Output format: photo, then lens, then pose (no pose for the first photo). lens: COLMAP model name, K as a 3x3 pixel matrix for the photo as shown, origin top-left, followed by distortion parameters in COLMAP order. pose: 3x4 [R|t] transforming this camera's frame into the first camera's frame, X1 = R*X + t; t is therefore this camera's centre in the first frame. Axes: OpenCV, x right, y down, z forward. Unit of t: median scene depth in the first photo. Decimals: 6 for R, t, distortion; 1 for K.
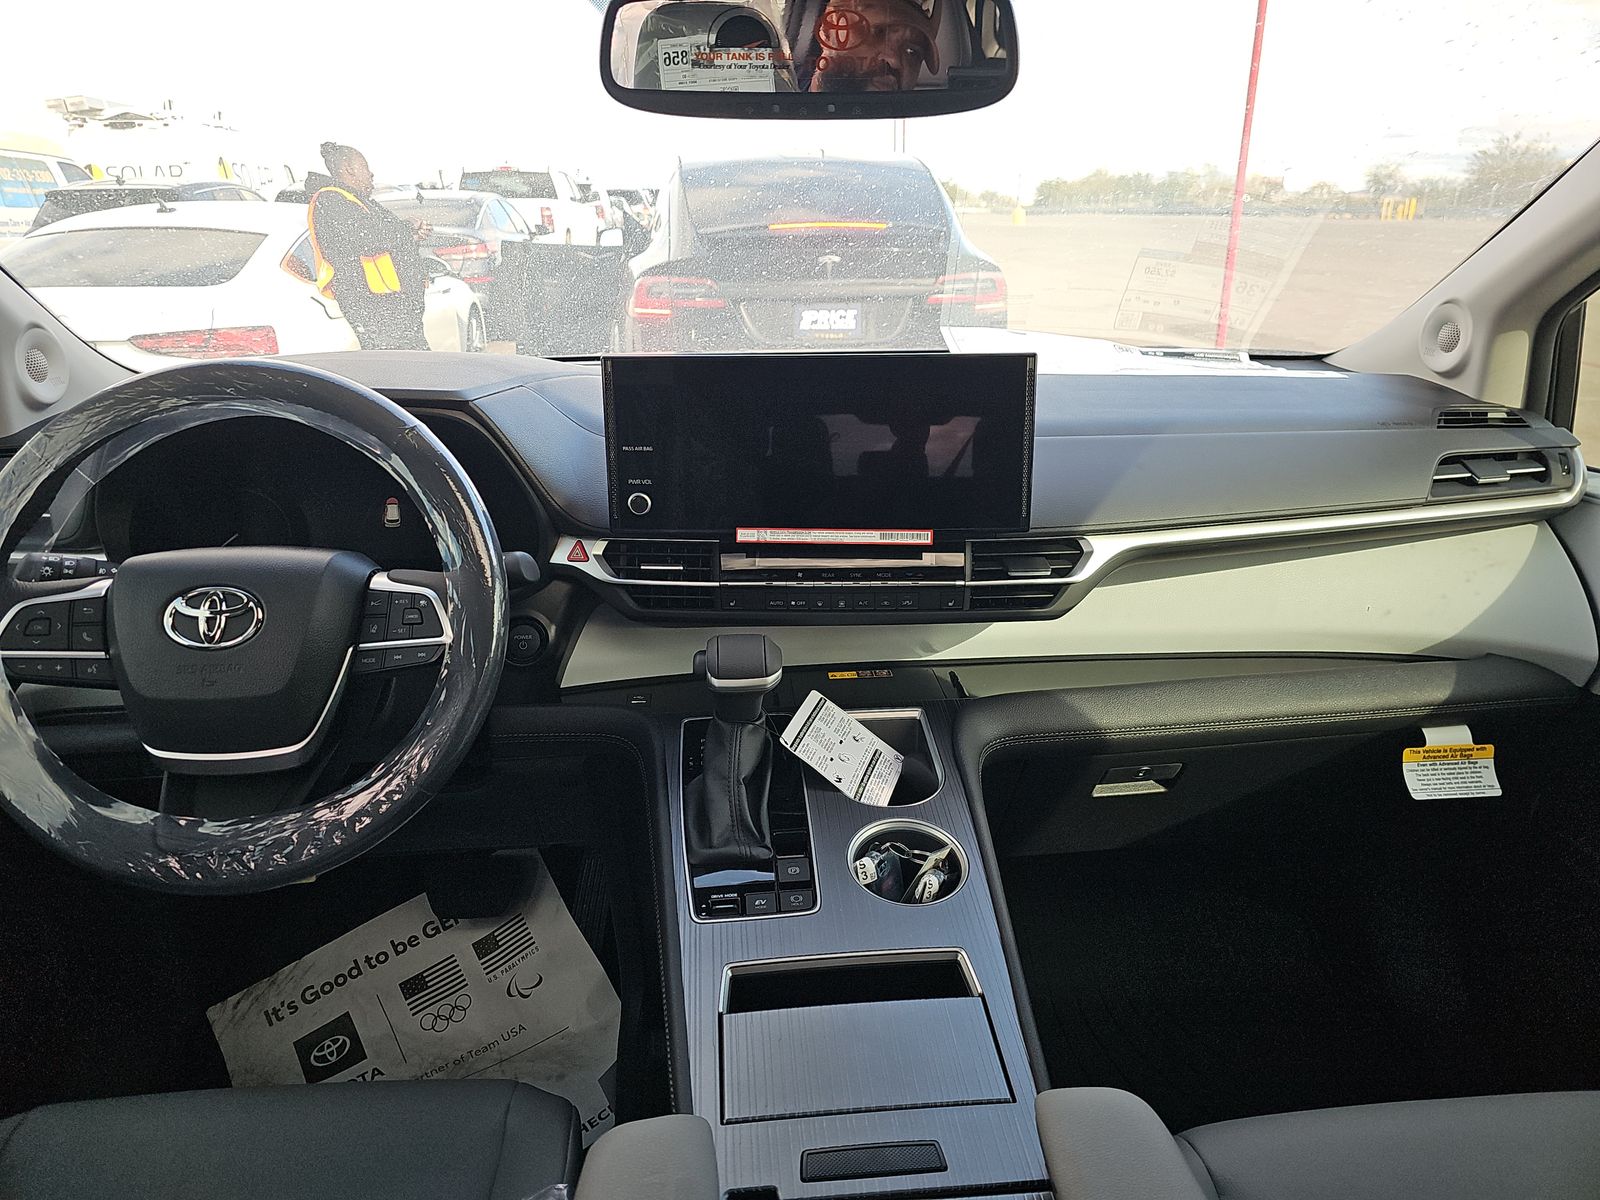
lens RADIAL K [[1071.6, 0, 799.2], [0, 1071.6, 603.7], [0, 0, 1]] dist [0.022035, -0.000966]
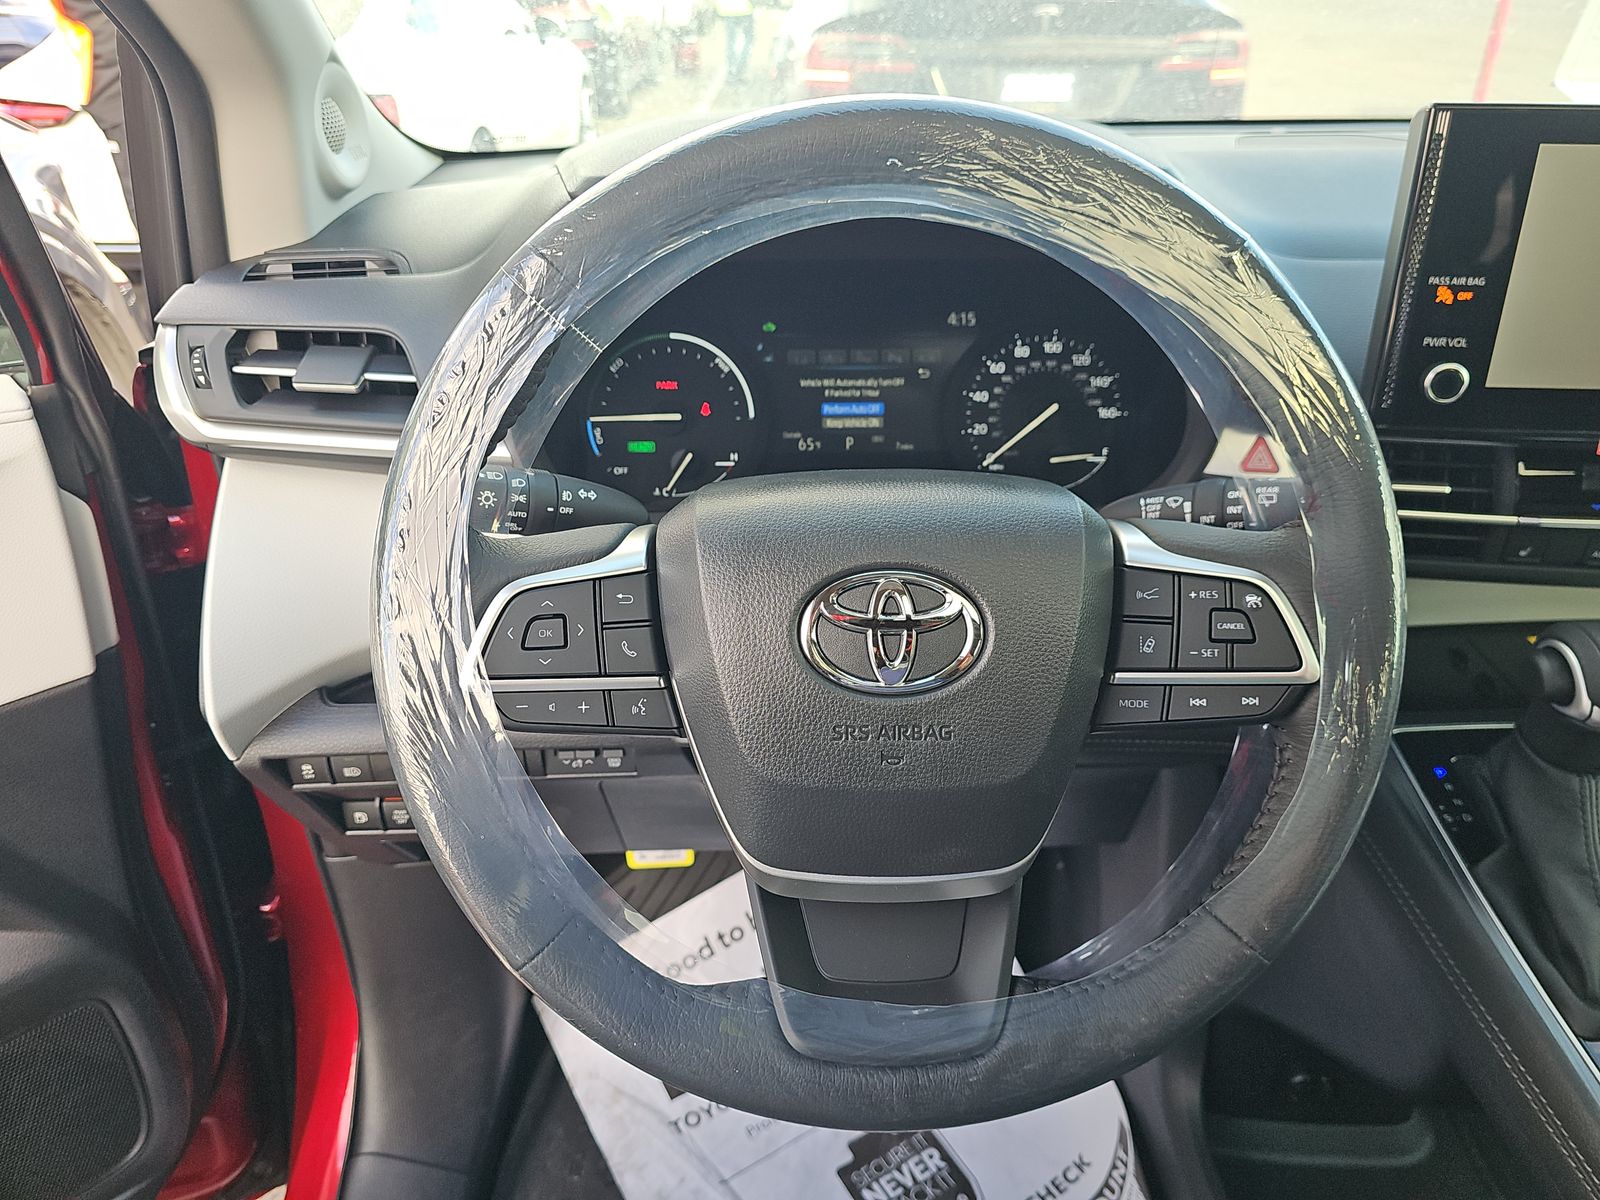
lens RADIAL K [[1071.6, 0, 802.0], [0, 1071.6, 597.6], [0, 0, 1]] dist [0.022035, -0.000966]
pose [[0.998277, 0.033684, -0.048050, -0.532640], [-0.024762, 0.984174, 0.175466, -0.086309], [0.053200, -0.173974, 0.983312, 0.476075]]
